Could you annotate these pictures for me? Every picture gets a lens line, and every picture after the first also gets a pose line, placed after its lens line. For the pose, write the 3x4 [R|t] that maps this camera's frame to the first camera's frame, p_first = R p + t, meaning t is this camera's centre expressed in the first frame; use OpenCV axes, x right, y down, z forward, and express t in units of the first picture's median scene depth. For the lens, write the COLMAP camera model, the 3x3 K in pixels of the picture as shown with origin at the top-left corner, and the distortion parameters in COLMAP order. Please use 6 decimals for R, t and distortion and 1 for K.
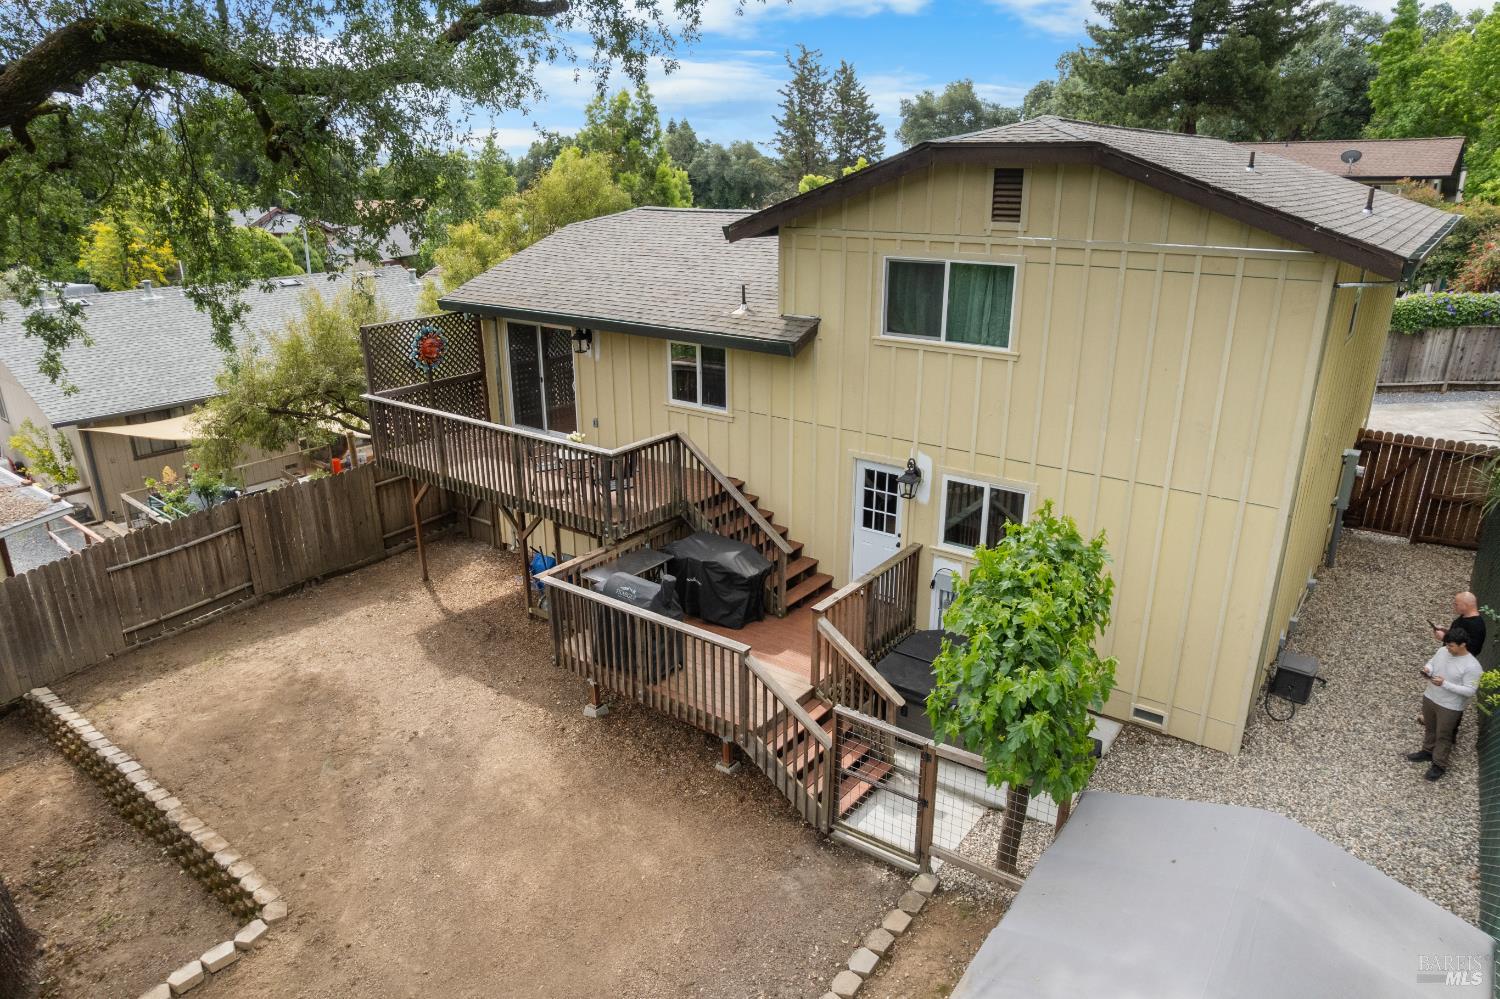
lens RADIAL K [[948.7, 0, 750.0], [0, 948.7, 499.5], [0, 0, 1]] dist [-0.000815, -0.000321]
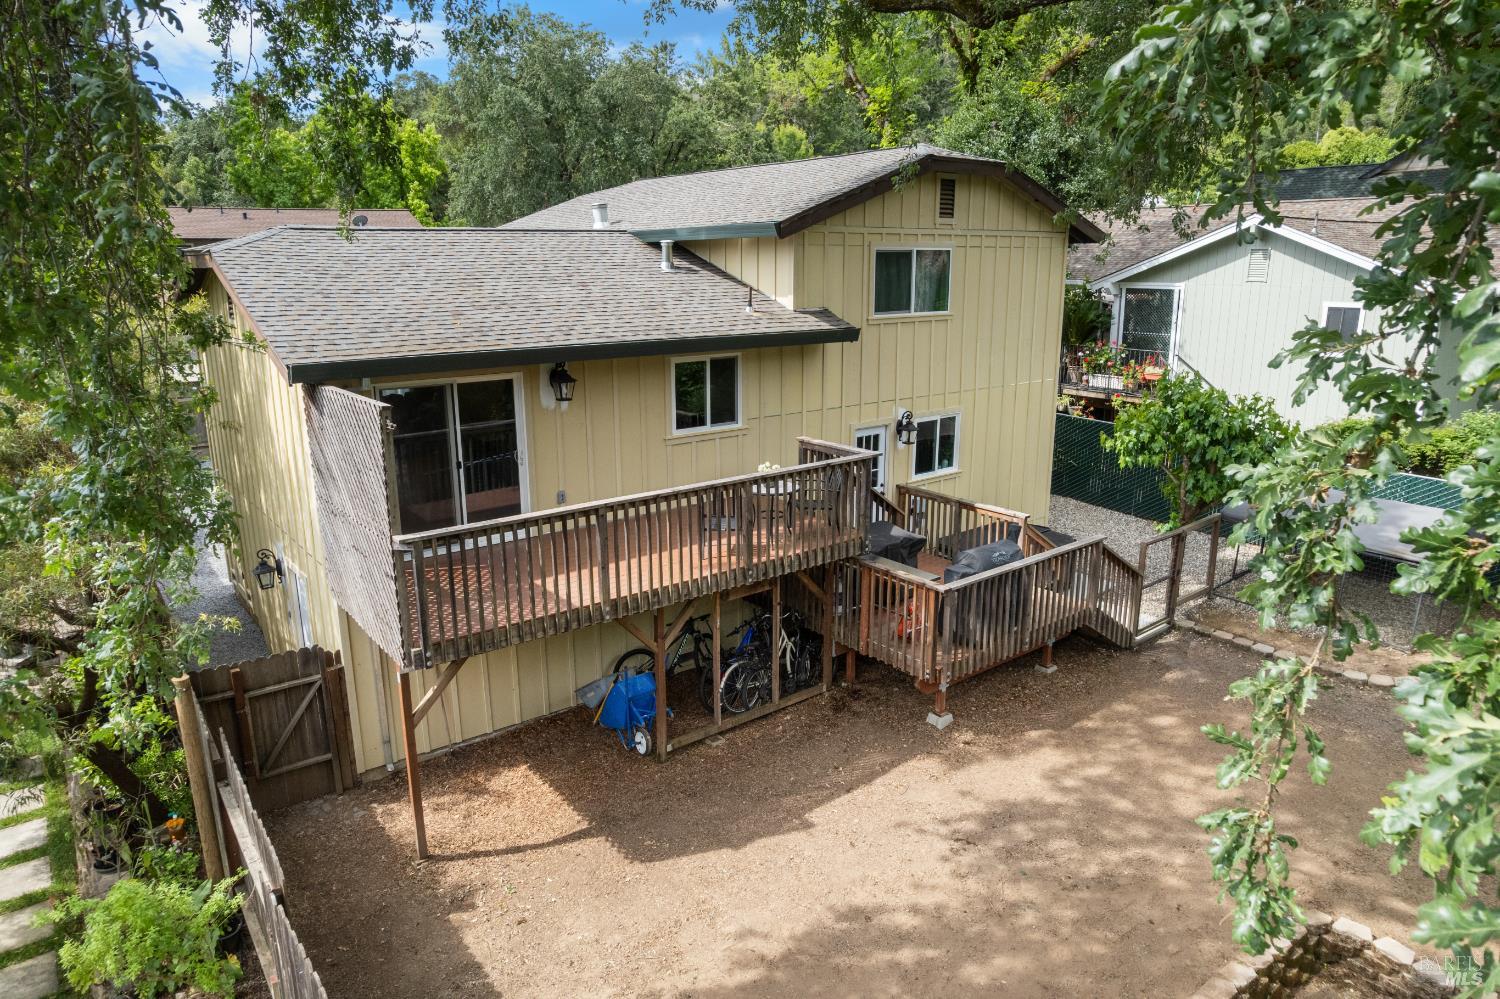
lens RADIAL K [[948.7, 0, 750.0], [0, 948.7, 499.5], [0, 0, 1]] dist [-0.000815, -0.000321]
pose [[0.265833, -0.221340, 0.938265, -1.016655], [0.331941, 0.934783, 0.126472, -0.154796], [-0.905068, 0.277828, 0.321968, 0.798553]]
